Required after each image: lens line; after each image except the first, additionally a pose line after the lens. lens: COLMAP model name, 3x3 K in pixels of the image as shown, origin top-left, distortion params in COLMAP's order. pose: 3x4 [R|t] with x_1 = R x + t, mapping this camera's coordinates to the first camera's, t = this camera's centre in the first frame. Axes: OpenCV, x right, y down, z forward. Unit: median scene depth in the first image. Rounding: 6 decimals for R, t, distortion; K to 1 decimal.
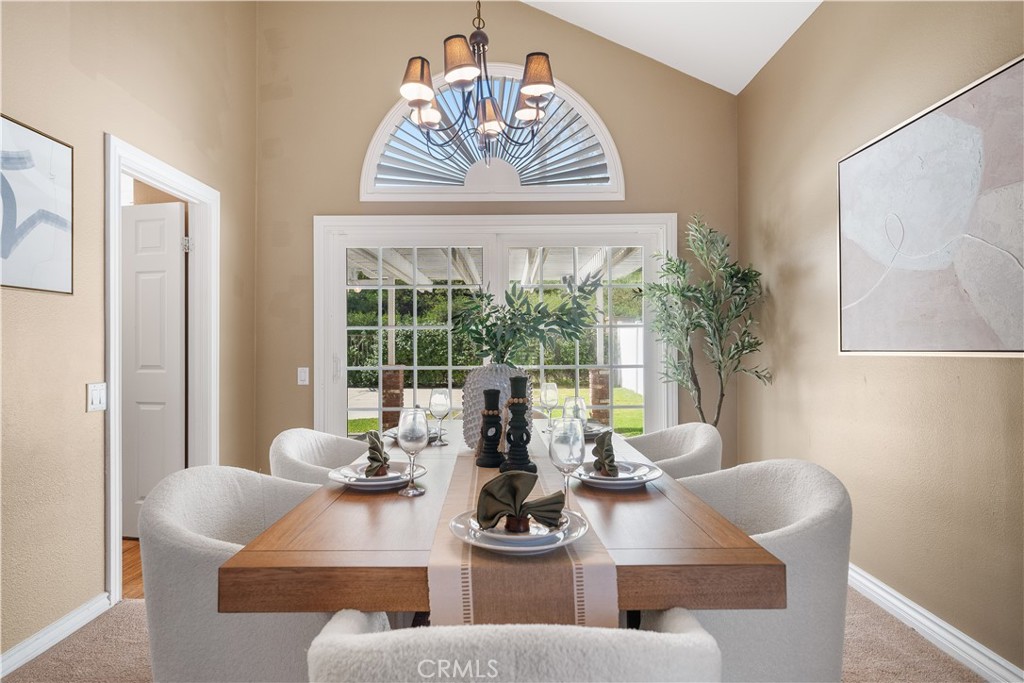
lens RADIAL K [[565.7, 0, 511.6], [0, 565.7, 337.9], [0, 0, 1]] dist [-0.001224, -0.000212]
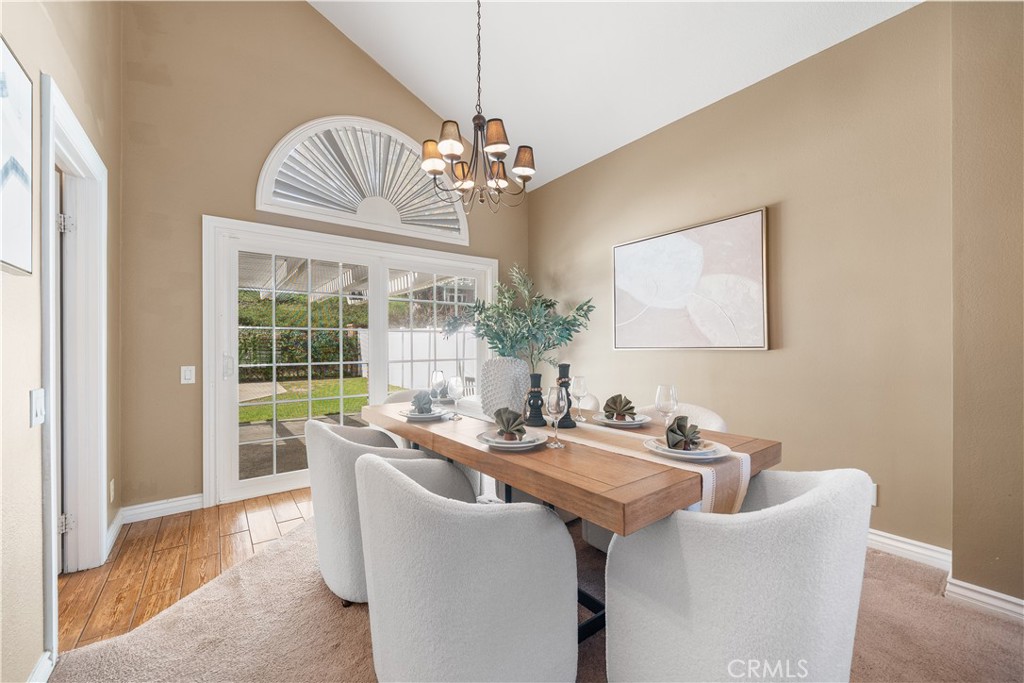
lens RADIAL K [[399.3, 0, 512.2], [0, 399.3, 343.3], [0, 0, 1]] dist [-0.002246, -0.000245]
pose [[0.797470, 0.006125, 0.603328, -0.336621], [-0.009426, 0.999953, 0.002309, 0.005332], [-0.603285, -0.007528, 0.797490, 0.102596]]
